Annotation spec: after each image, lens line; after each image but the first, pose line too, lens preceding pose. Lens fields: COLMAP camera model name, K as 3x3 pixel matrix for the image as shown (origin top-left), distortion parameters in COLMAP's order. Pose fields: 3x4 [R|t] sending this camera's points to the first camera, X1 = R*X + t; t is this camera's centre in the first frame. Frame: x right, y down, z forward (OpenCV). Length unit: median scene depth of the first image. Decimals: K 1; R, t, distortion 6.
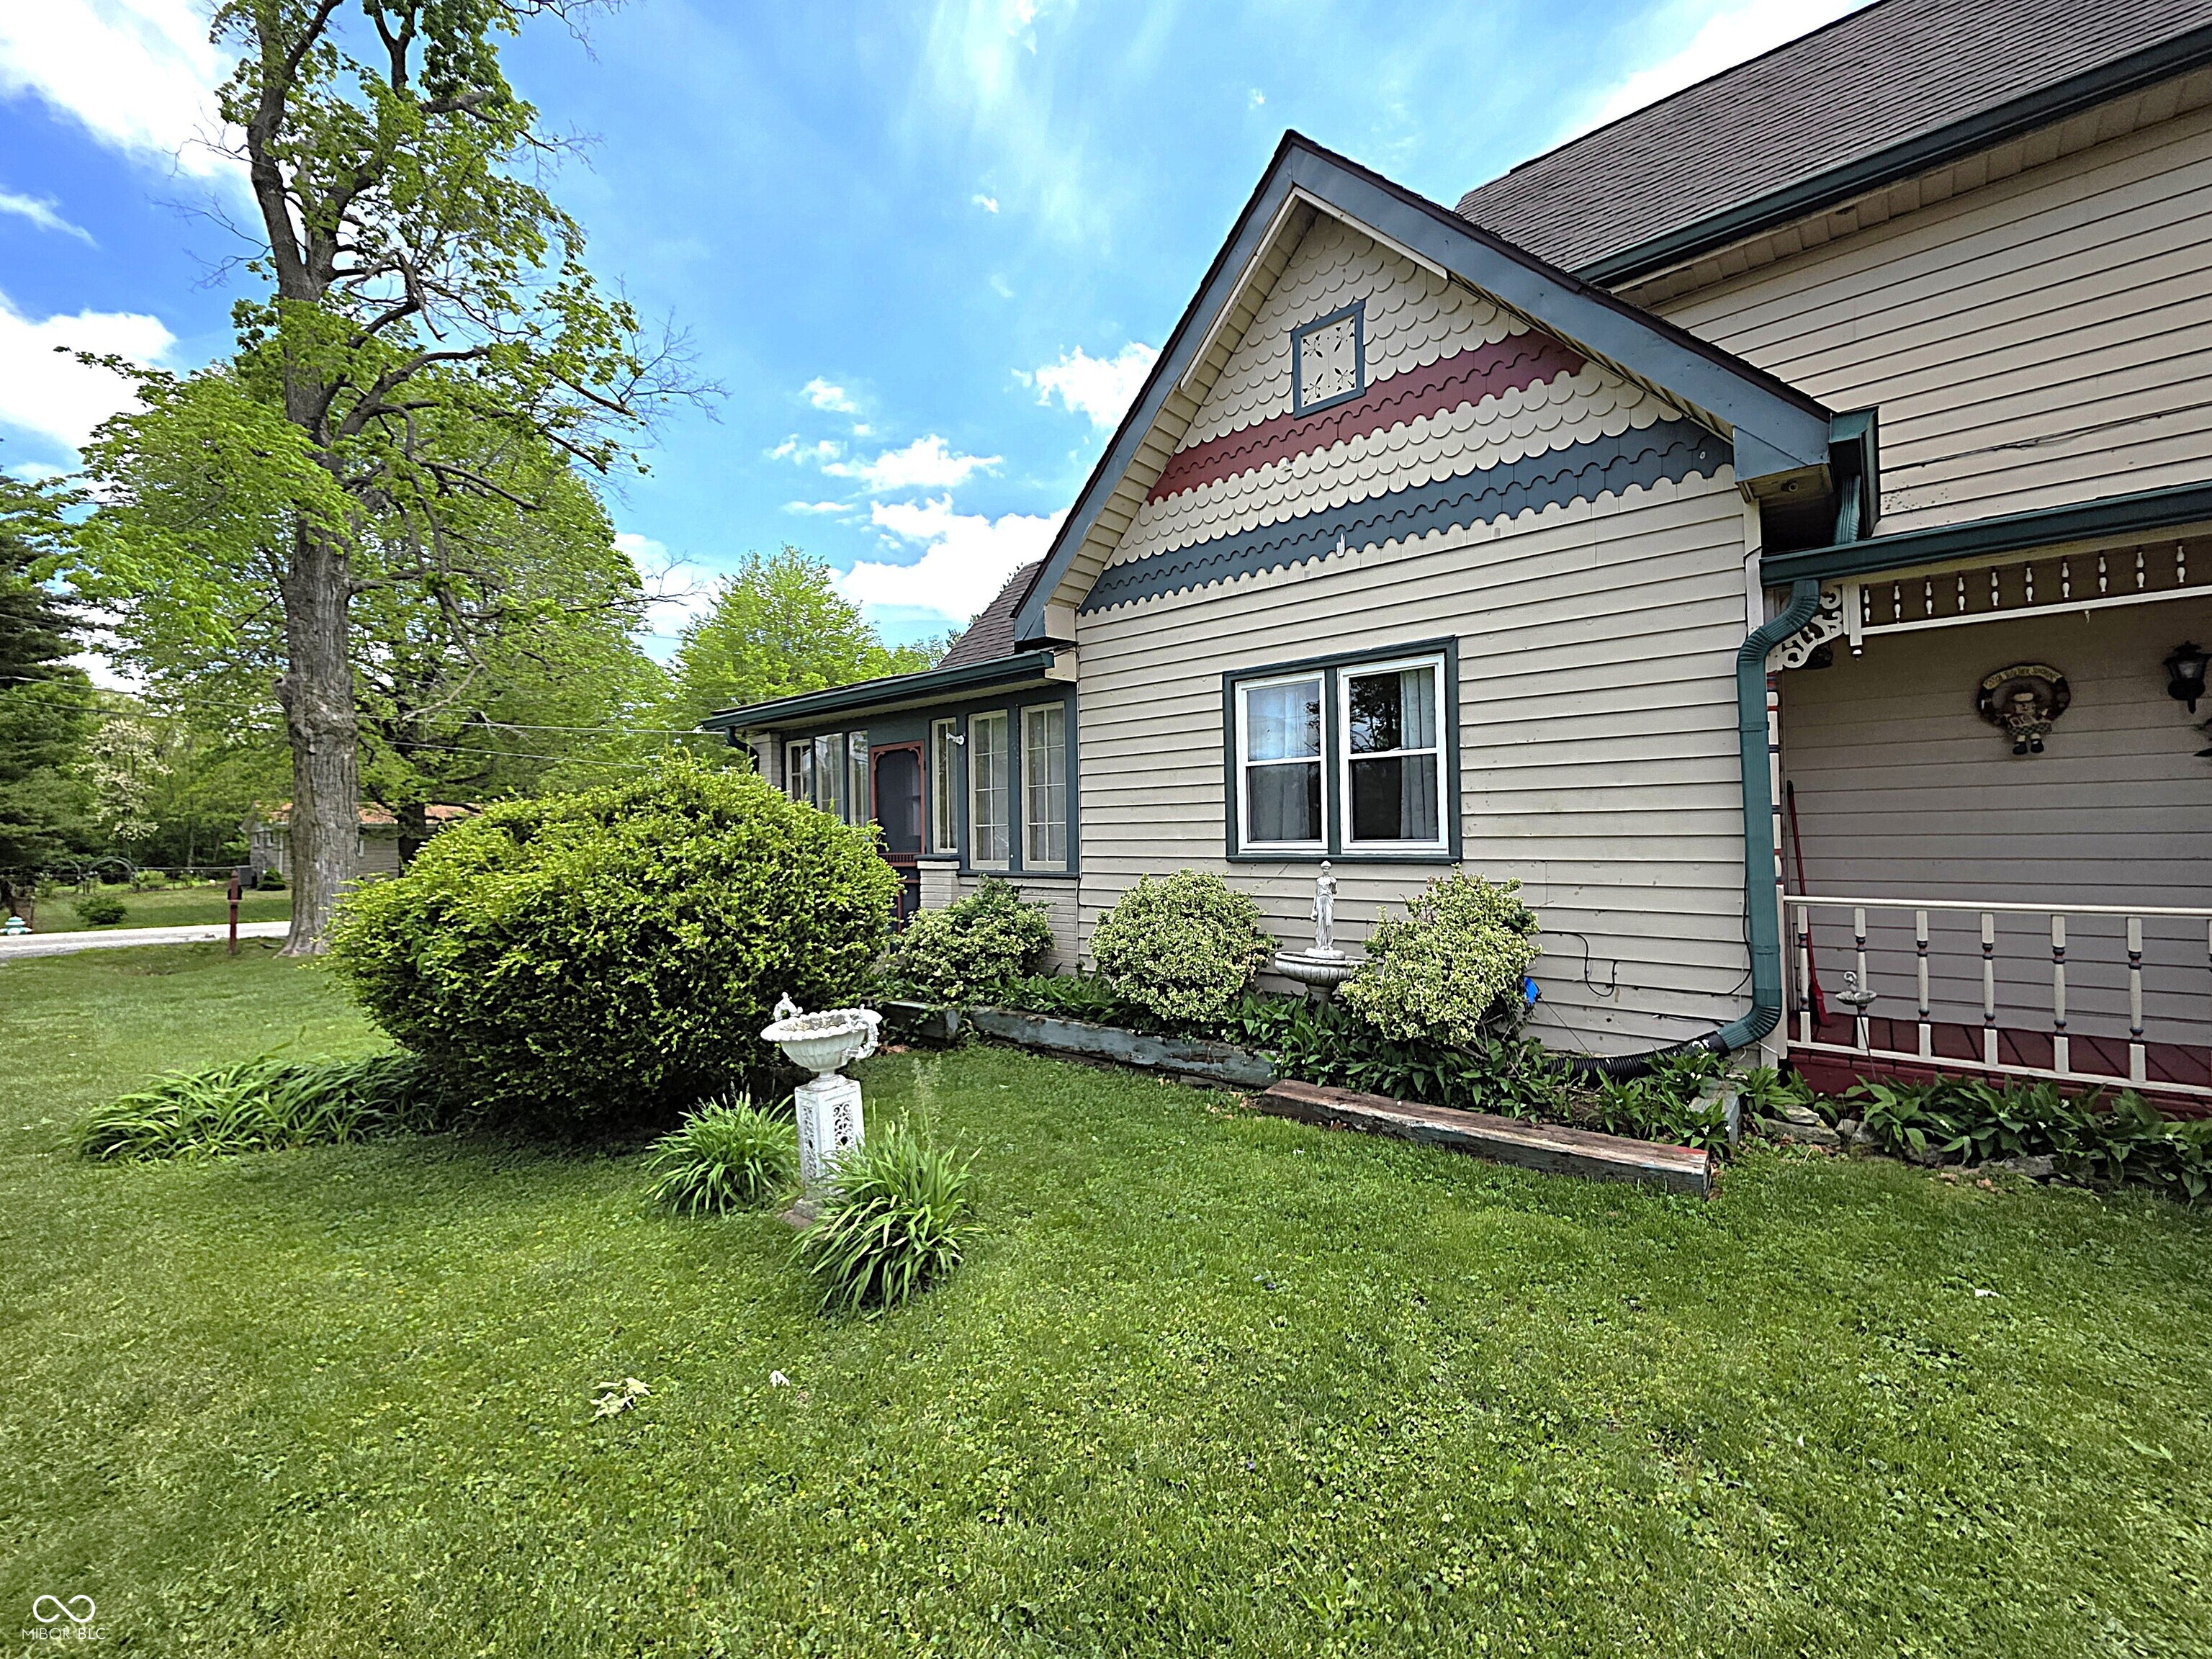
lens RADIAL K [[891.9, 0, 1106.0], [0, 891.9, 829.5], [0, 0, 1]] dist [0.005975, -0.000165]
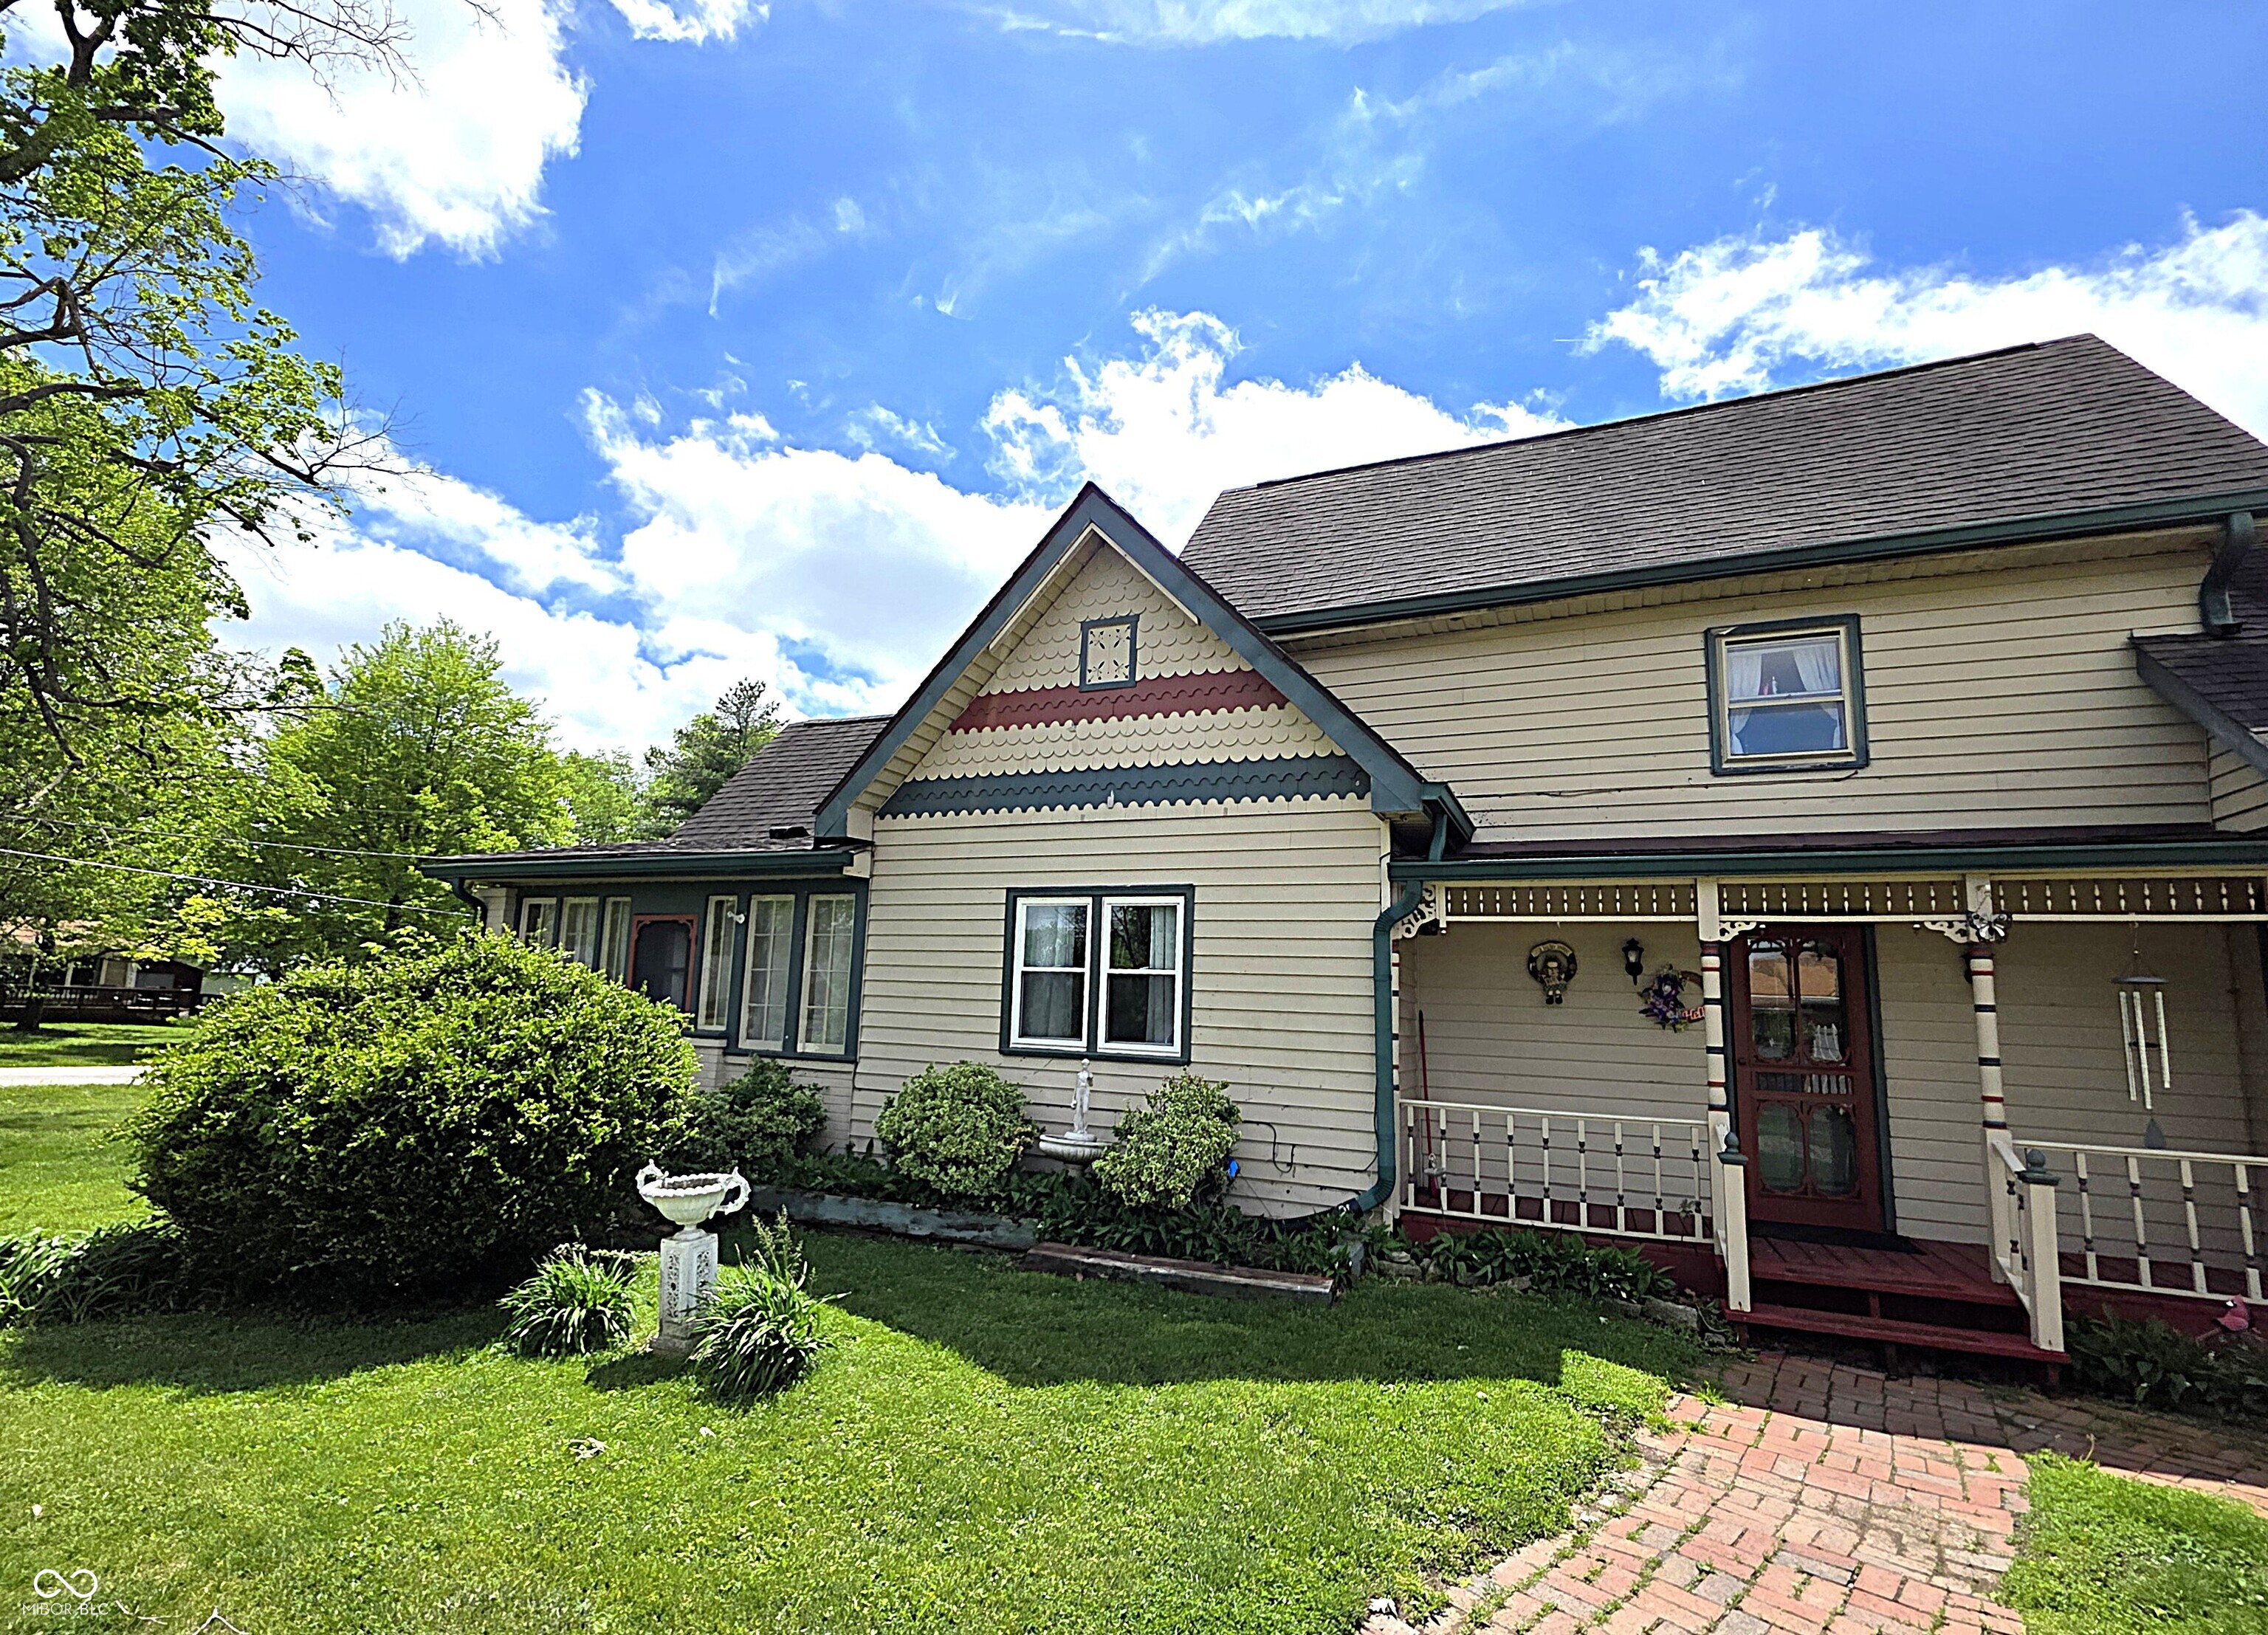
lens RADIAL K [[1040.7, 0, 1115.4], [0, 1040.7, 862.6], [0, 0, 1]] dist [0.019454, -0.014086]
pose [[0.958052, 0.087386, 0.272947, -0.126638], [-0.052910, 0.989940, -0.131221, -0.045213], [-0.281668, 0.111275, 0.953038, -0.396791]]
